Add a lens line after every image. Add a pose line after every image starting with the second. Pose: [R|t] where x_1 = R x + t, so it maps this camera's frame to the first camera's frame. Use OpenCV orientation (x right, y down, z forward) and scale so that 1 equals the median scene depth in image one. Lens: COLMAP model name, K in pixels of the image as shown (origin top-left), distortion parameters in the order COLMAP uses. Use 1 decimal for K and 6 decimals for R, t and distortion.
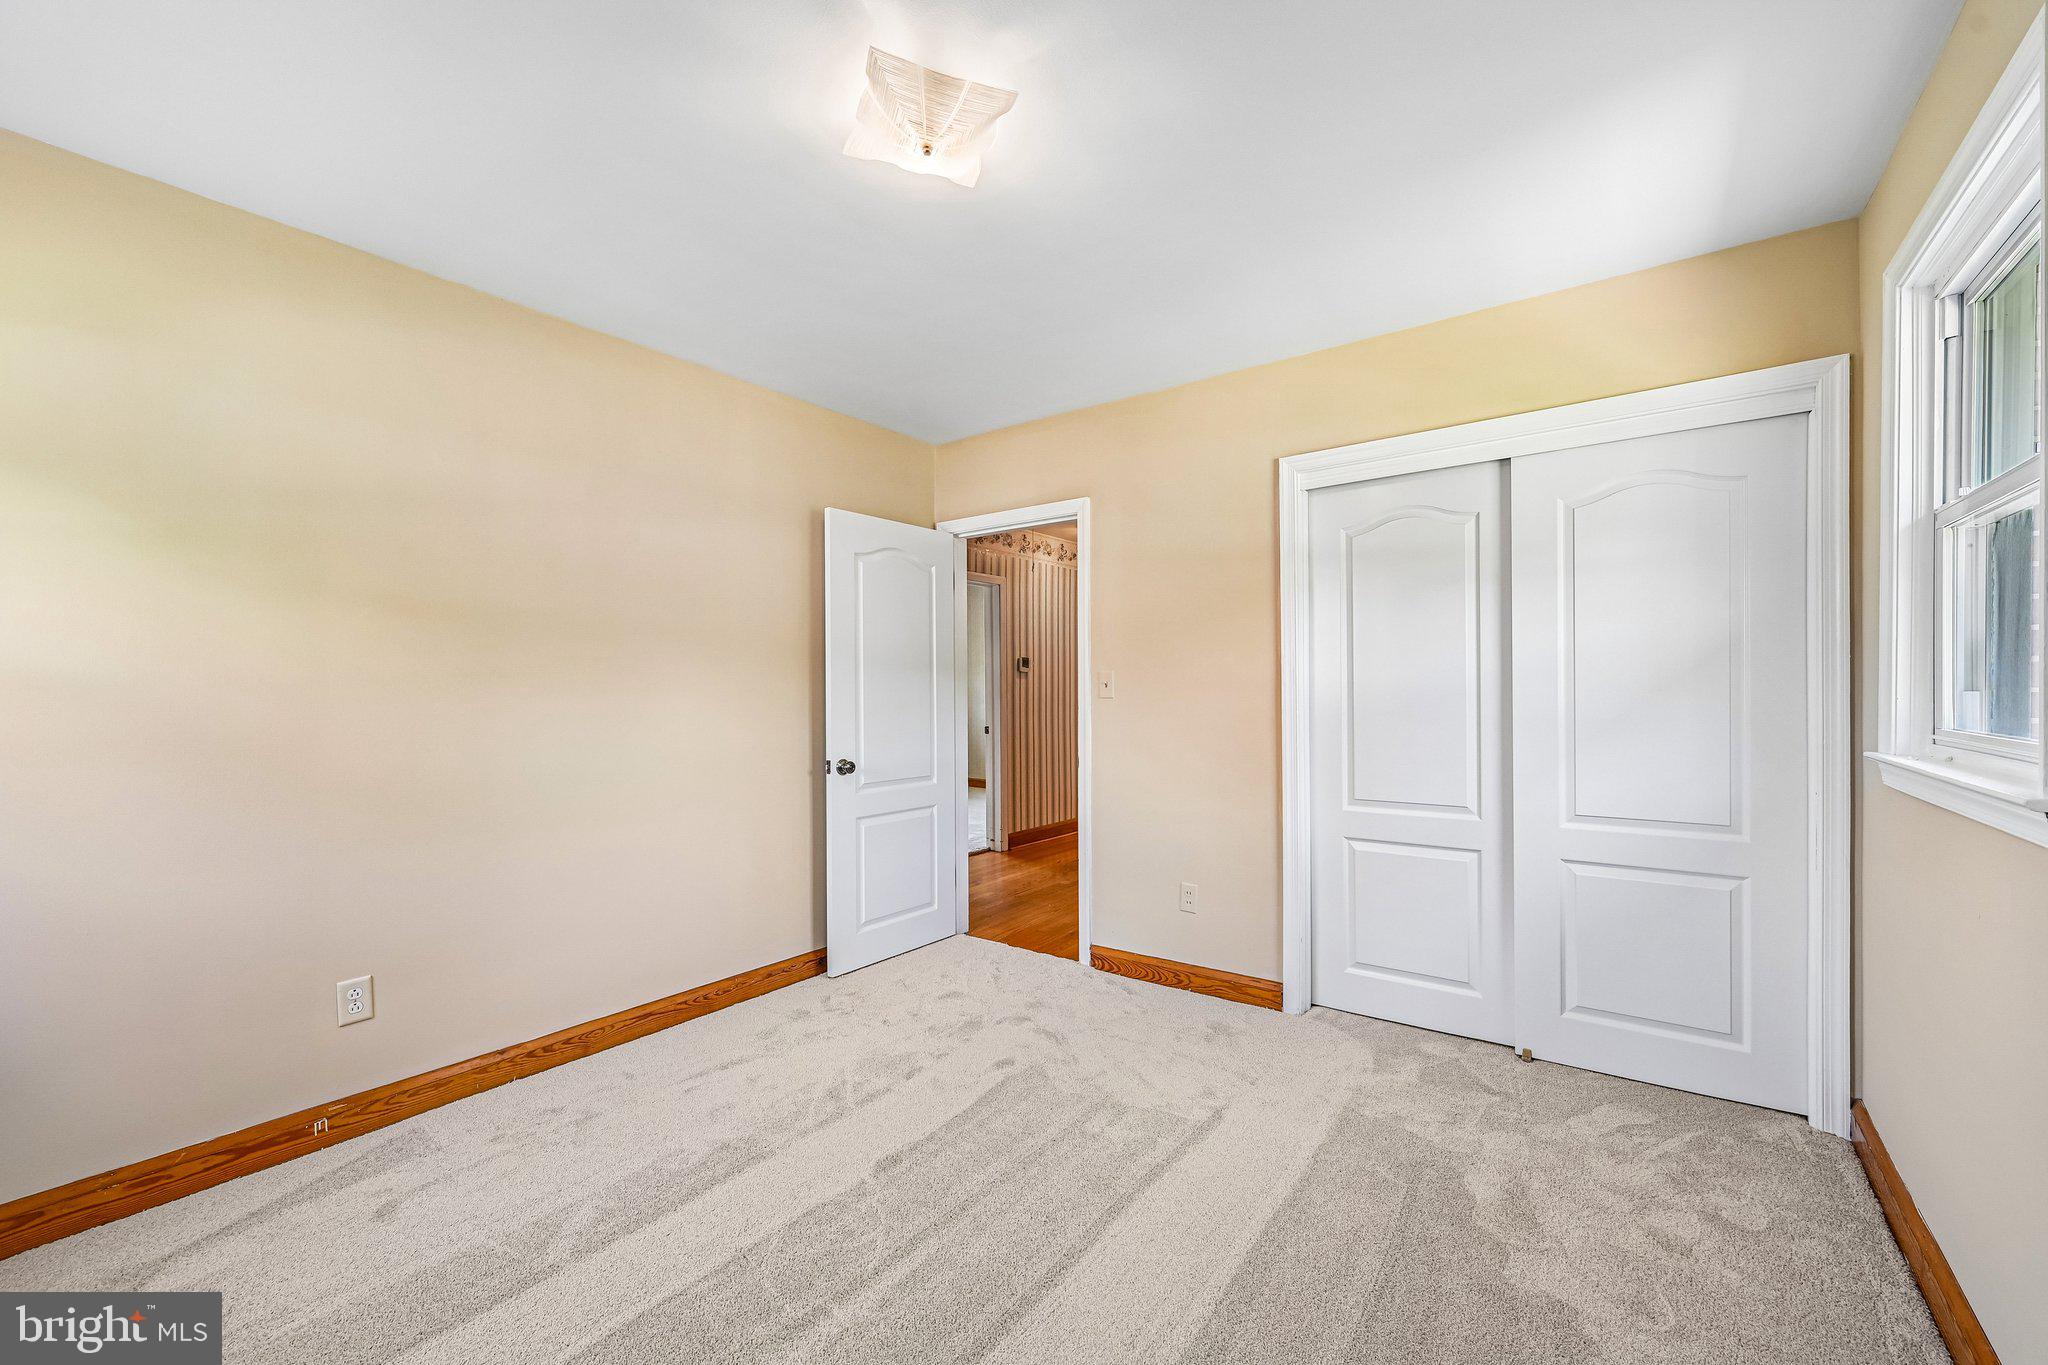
lens RADIAL K [[821.5, 0, 1027.4], [0, 821.5, 689.7], [0, 0, 1]] dist [-0.002825, 0.001072]
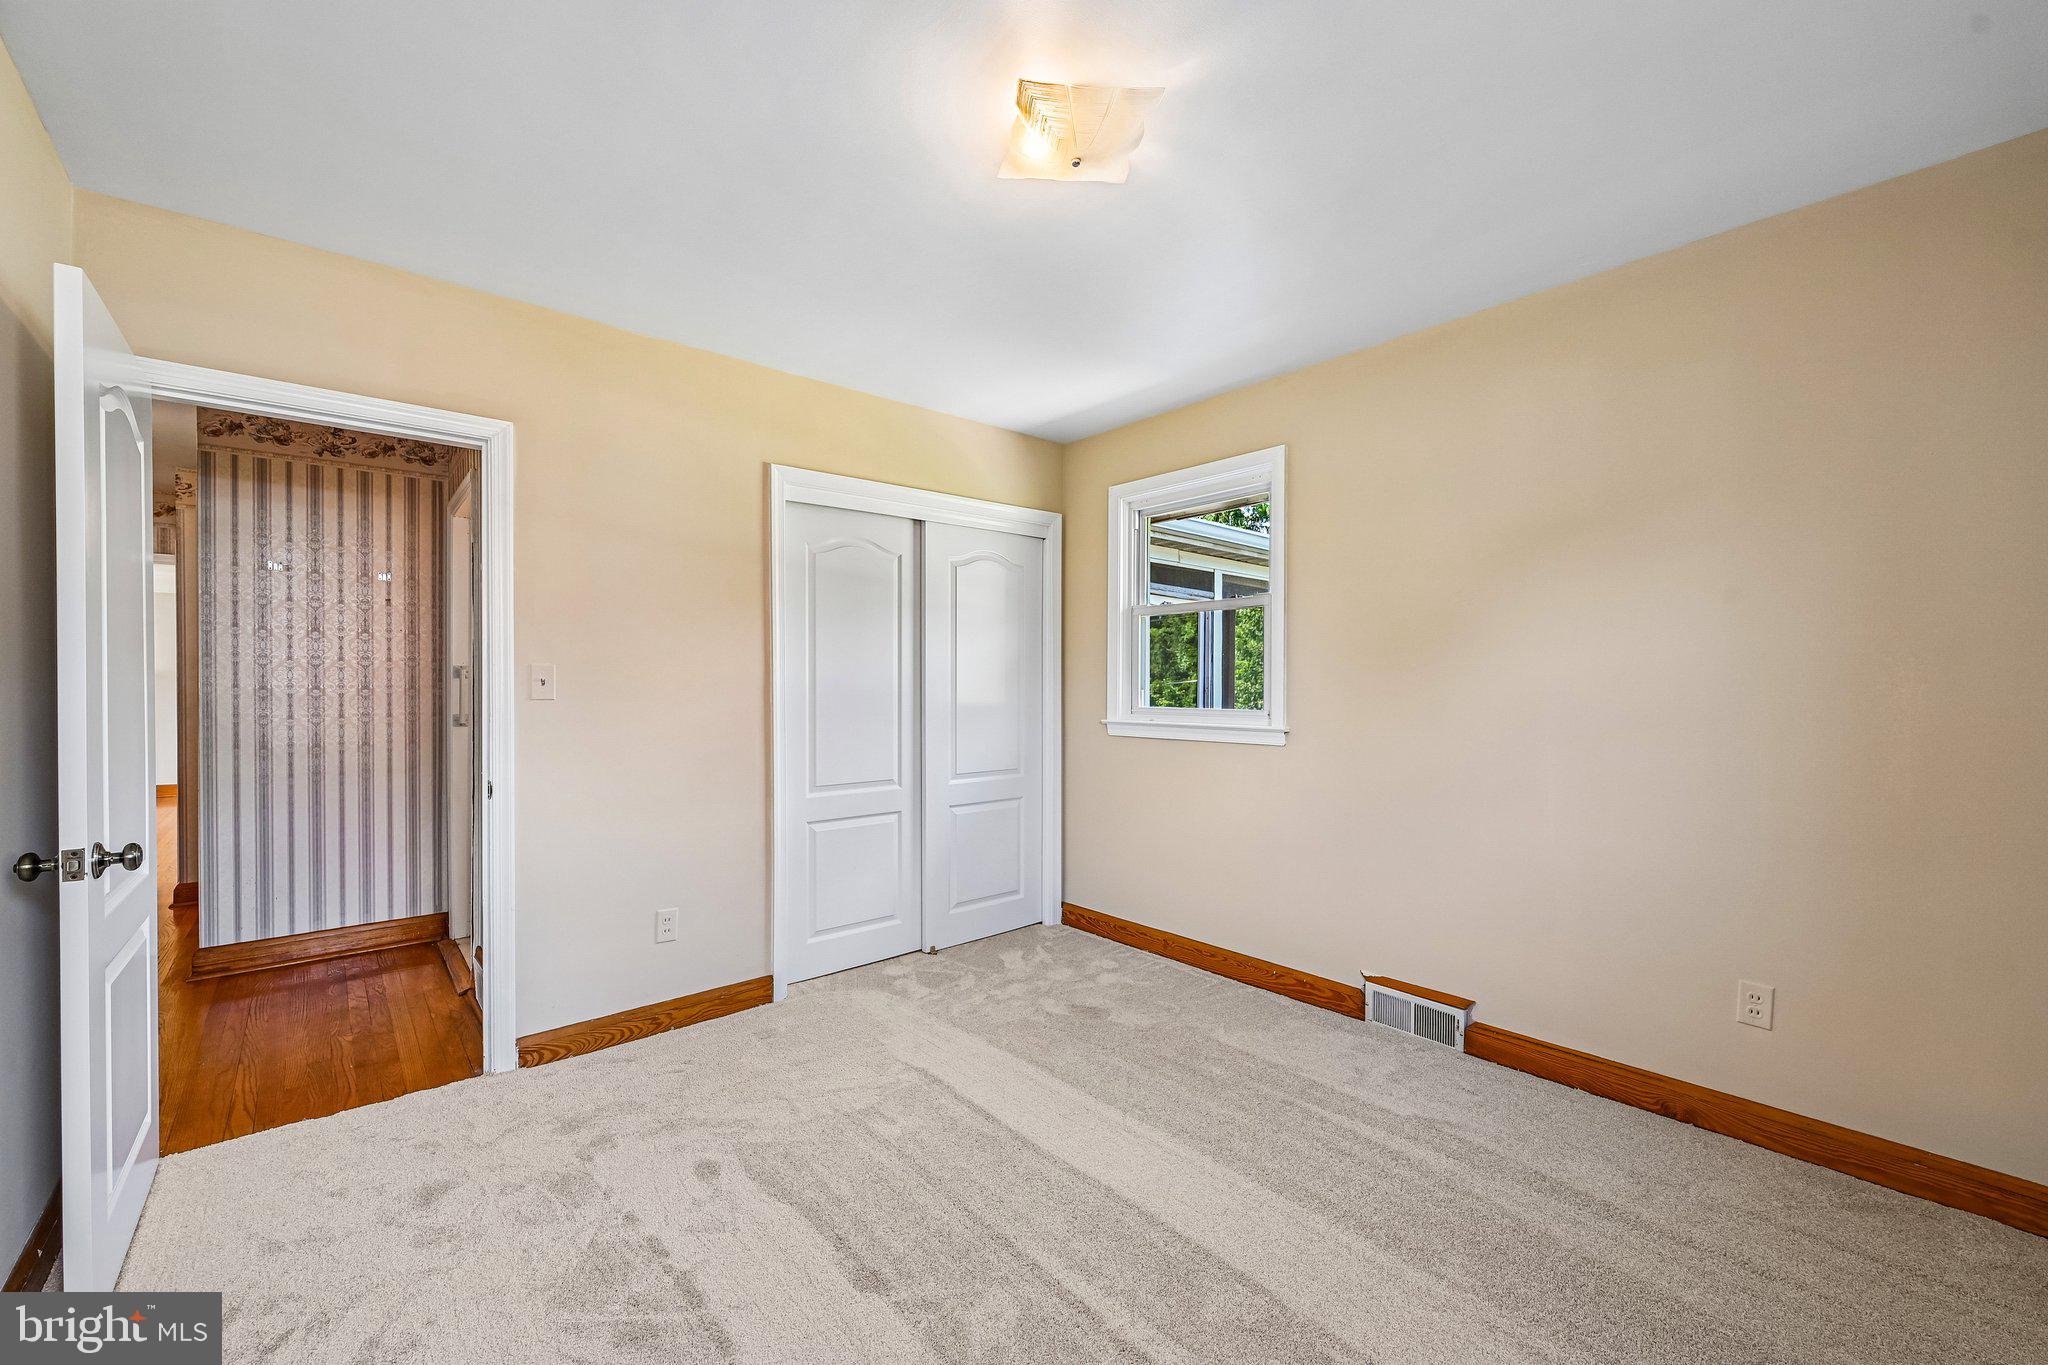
lens RADIAL K [[821.5, 0, 1030.6], [0, 821.5, 692.8], [0, 0, 1]] dist [-0.002825, 0.001072]
pose [[0.210353, 0.000995, 0.977625, -0.692705], [0.003412, 0.999993, -0.001752, 0.008514], [-0.977620, 0.003705, 0.210348, 0.516076]]
